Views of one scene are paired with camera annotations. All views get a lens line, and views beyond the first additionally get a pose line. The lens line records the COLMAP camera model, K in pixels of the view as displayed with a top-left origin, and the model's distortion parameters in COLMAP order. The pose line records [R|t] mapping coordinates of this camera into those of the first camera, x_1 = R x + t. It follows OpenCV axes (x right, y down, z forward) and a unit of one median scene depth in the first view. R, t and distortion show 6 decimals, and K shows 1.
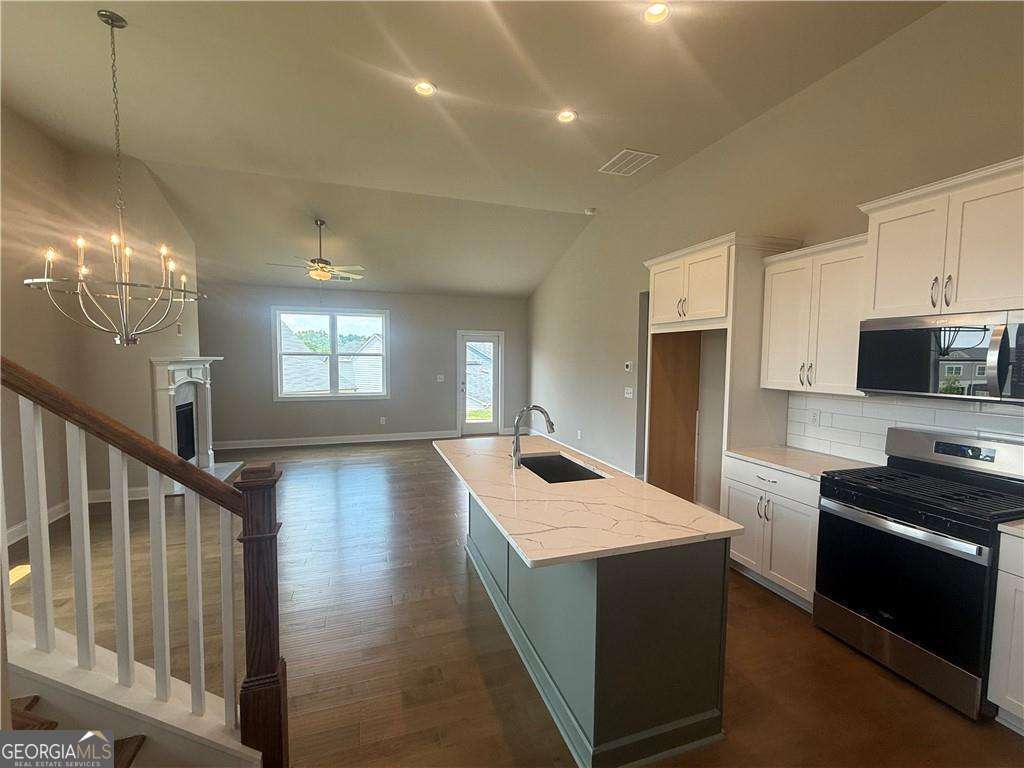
lens RADIAL K [[441.3, 0, 512.0], [0, 441.3, 384.0], [0, 0, 1]] dist [-0.000369, -0.000019]
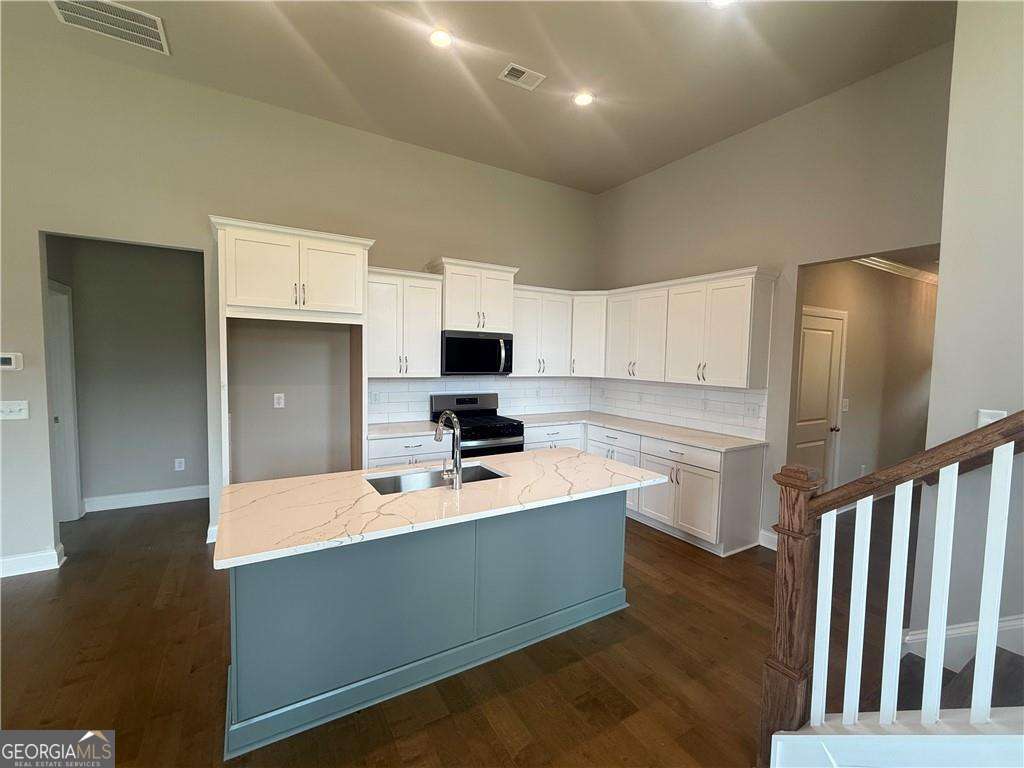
lens RADIAL K [[441.3, 0, 512.0], [0, 441.3, 384.0], [0, 0, 1]] dist [-0.000369, -0.000019]
pose [[-0.222301, -0.073278, 0.972221, -0.996767], [0.038057, 0.995759, 0.083754, -0.085498], [-0.974235, 0.055619, -0.218569, 1.323785]]
